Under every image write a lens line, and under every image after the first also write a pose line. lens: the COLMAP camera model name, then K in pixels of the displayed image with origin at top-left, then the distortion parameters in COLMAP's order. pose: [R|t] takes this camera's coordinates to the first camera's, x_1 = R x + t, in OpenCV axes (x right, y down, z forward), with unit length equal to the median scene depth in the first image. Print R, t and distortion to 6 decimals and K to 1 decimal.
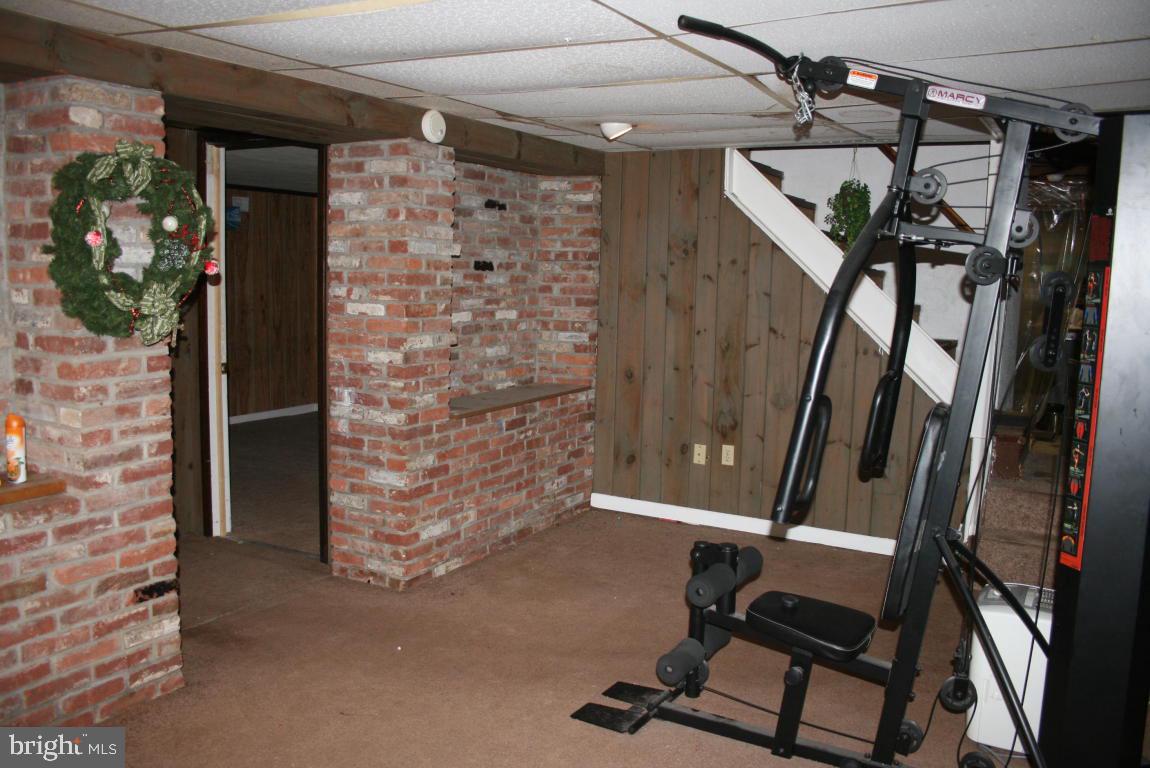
lens RADIAL K [[955.7, 0, 573.4], [0, 955.7, 388.4], [0, 0, 1]] dist [-0.127598, 0.088744]
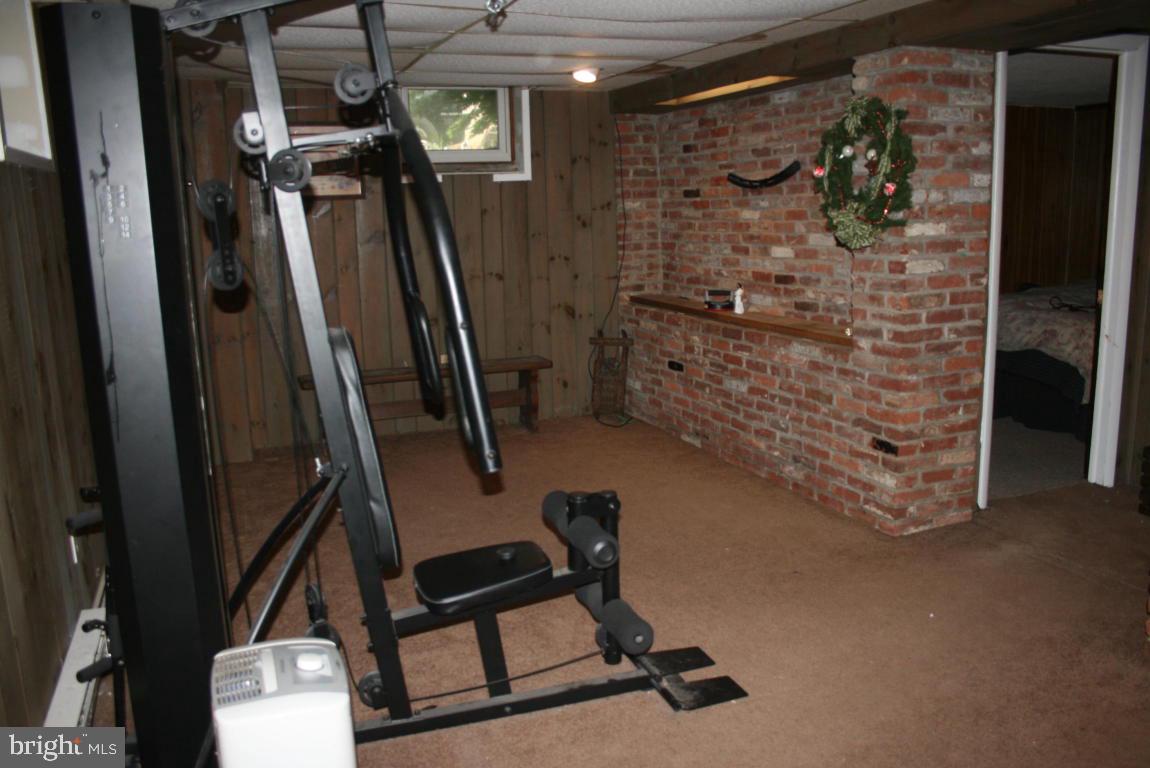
lens RADIAL K [[955.7, 0, 575.5], [0, 955.7, 388.4], [0, 0, 1]] dist [-0.127598, 0.088744]
pose [[-0.642645, 0.136923, -0.753830, 0.578994], [-0.086855, 0.964539, 0.249240, -0.106475], [0.761225, 0.225646, -0.607964, 1.069089]]
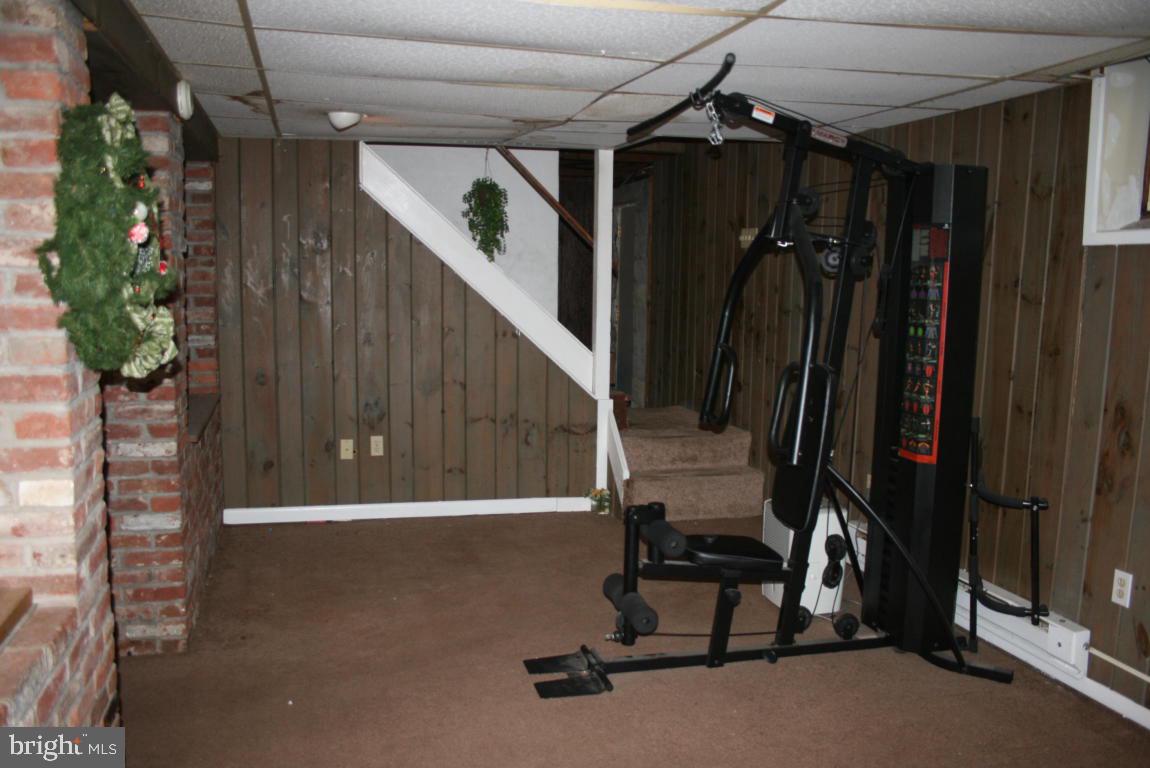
lens RADIAL K [[955.7, 0, 576.7], [0, 955.7, 385.1], [0, 0, 1]] dist [-0.127598, 0.088744]
pose [[0.718357, -0.098653, 0.688644, -0.486000], [0.090719, 0.994725, 0.047869, -0.030226], [-0.689734, 0.028086, 0.723518, 0.157340]]
